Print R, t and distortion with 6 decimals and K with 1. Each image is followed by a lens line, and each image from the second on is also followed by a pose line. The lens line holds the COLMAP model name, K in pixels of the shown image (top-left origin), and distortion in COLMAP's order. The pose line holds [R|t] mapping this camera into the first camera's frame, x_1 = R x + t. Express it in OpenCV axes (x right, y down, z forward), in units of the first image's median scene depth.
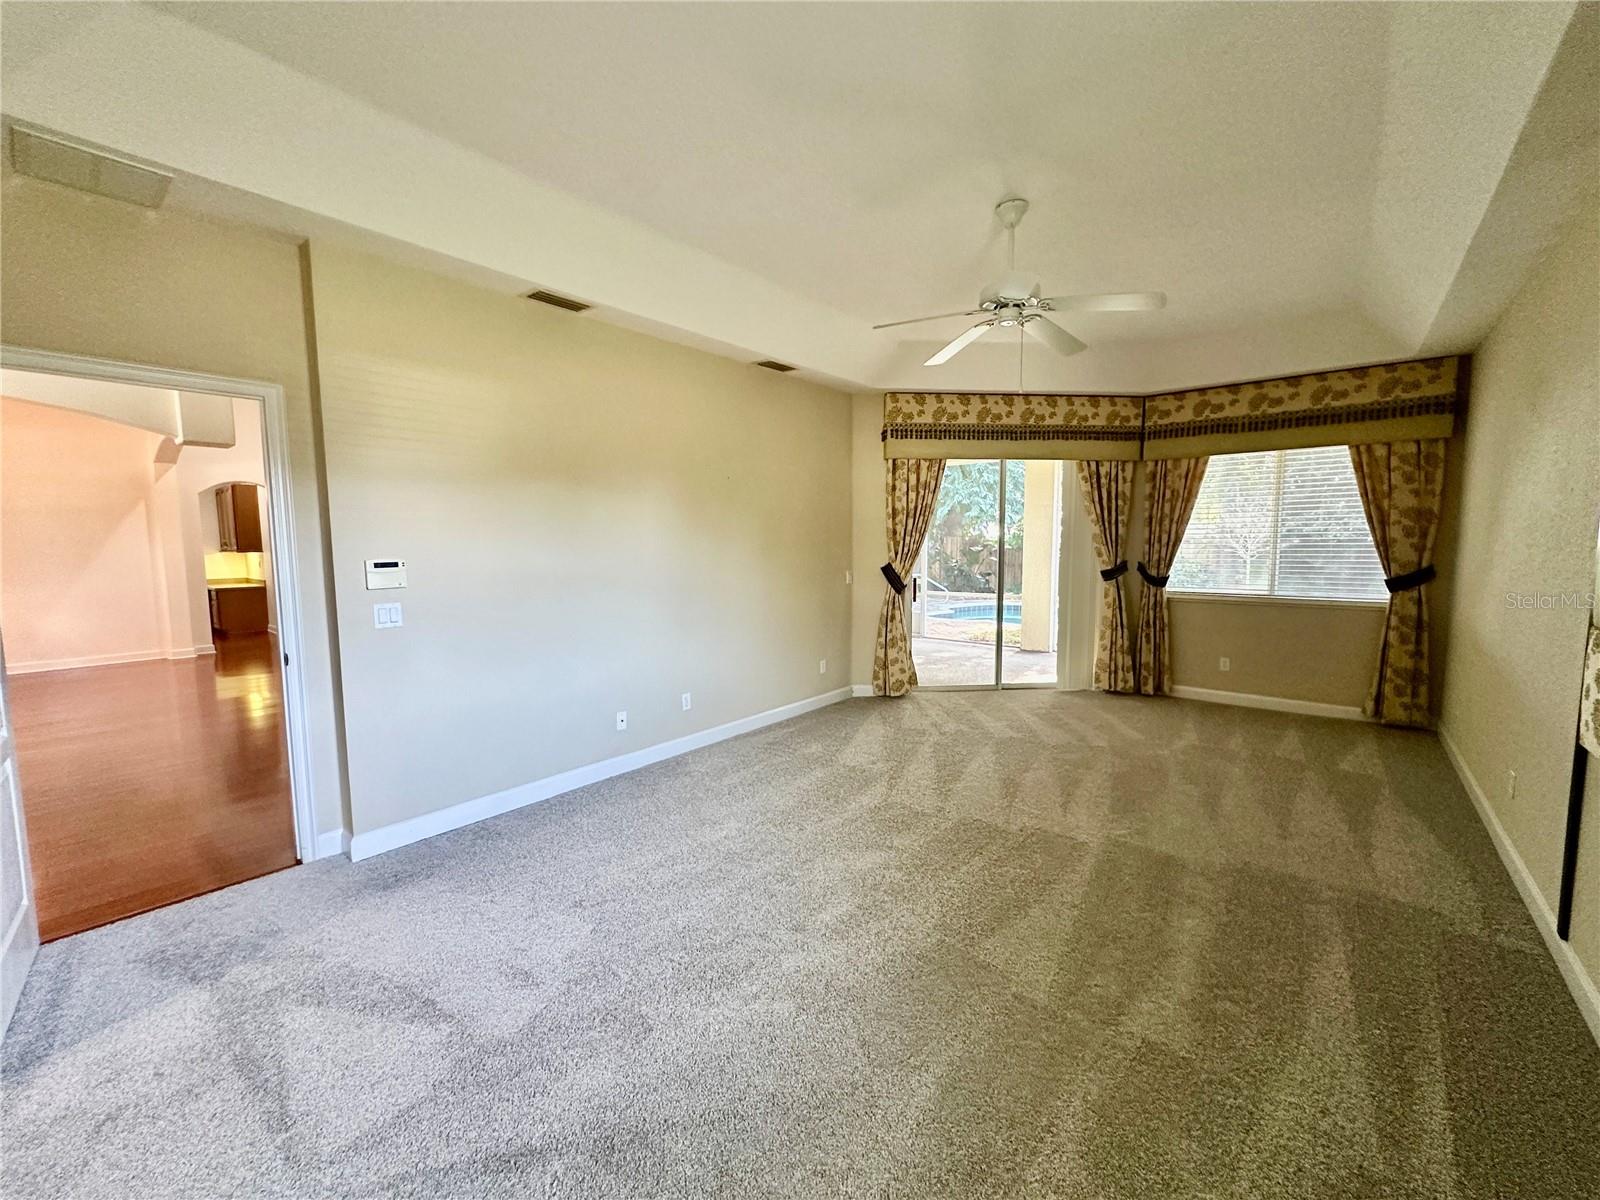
lens RADIAL K [[635.9, 0, 794.0], [0, 635.9, 606.5], [0, 0, 1]] dist [-0.004783, 0.001233]
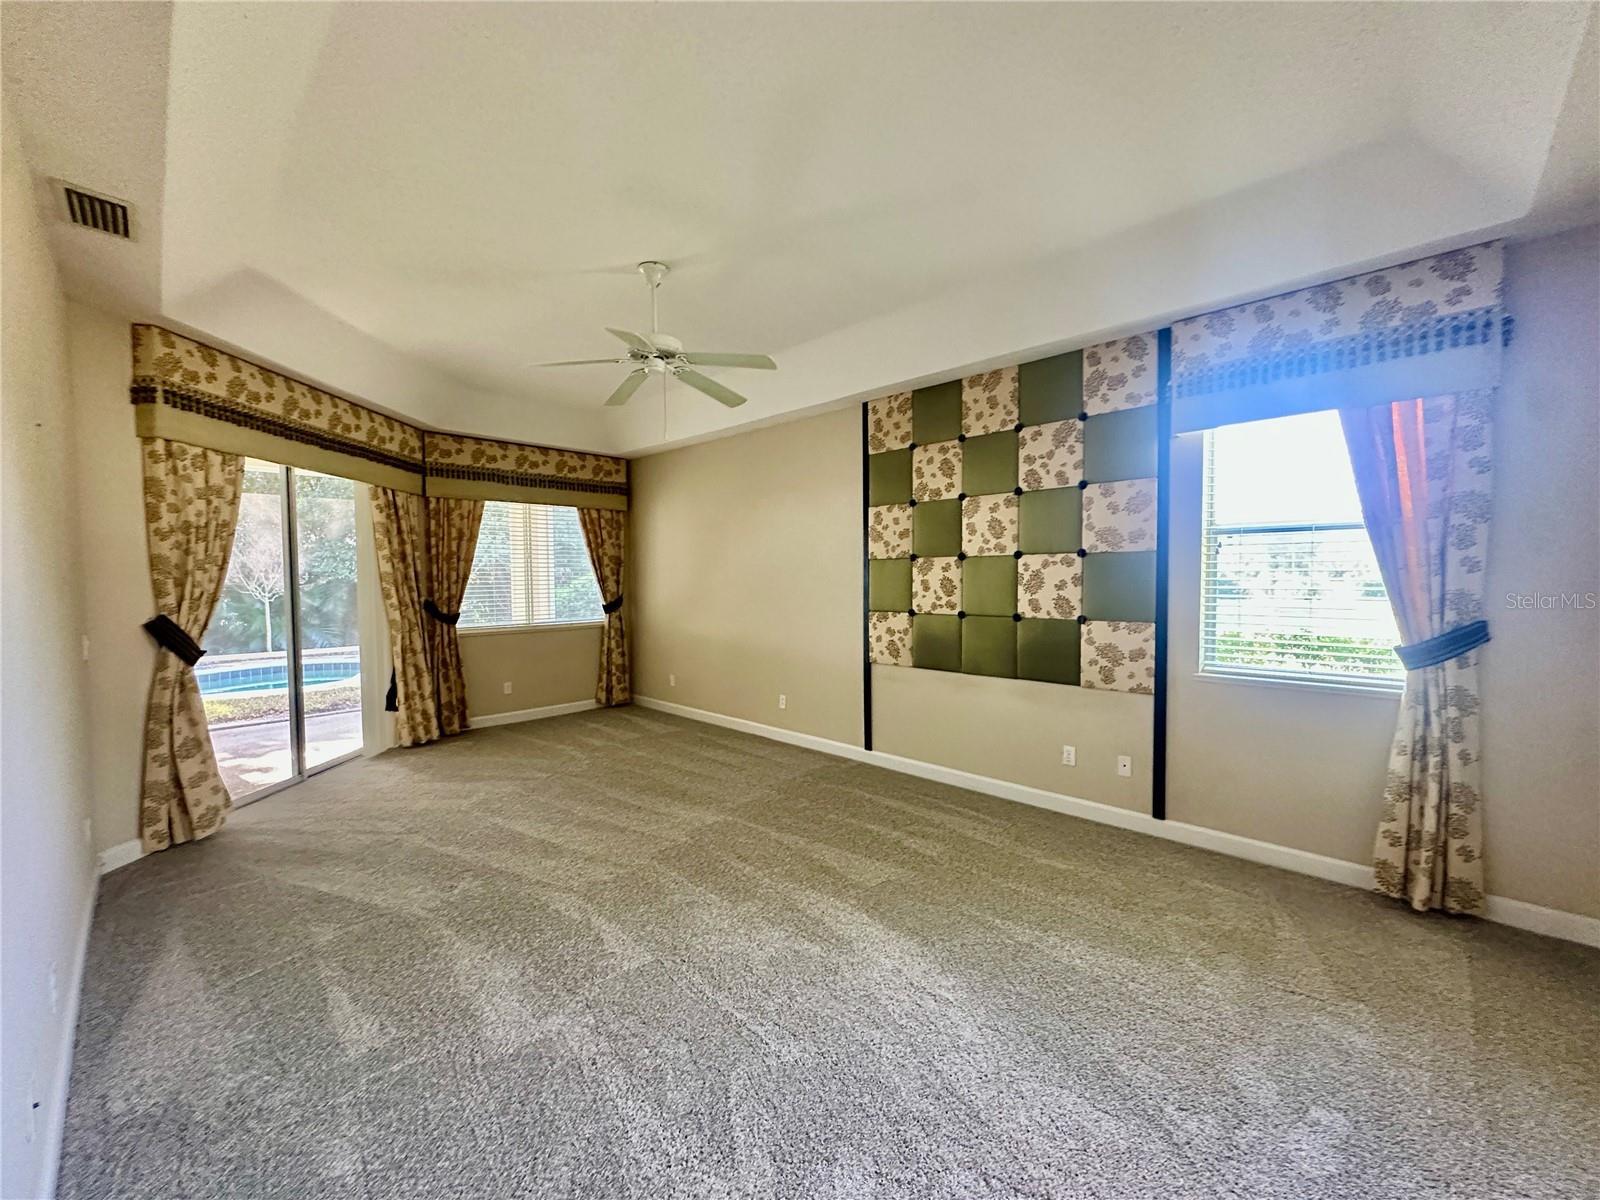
lens RADIAL K [[635.9, 0, 811.6], [0, 635.9, 600.6], [0, 0, 1]] dist [-0.004783, 0.001233]
pose [[0.065026, -0.033771, 0.997312, -0.416671], [0.107740, 0.993822, 0.026629, -0.036001], [-0.992050, 0.105719, 0.068263, 0.398508]]
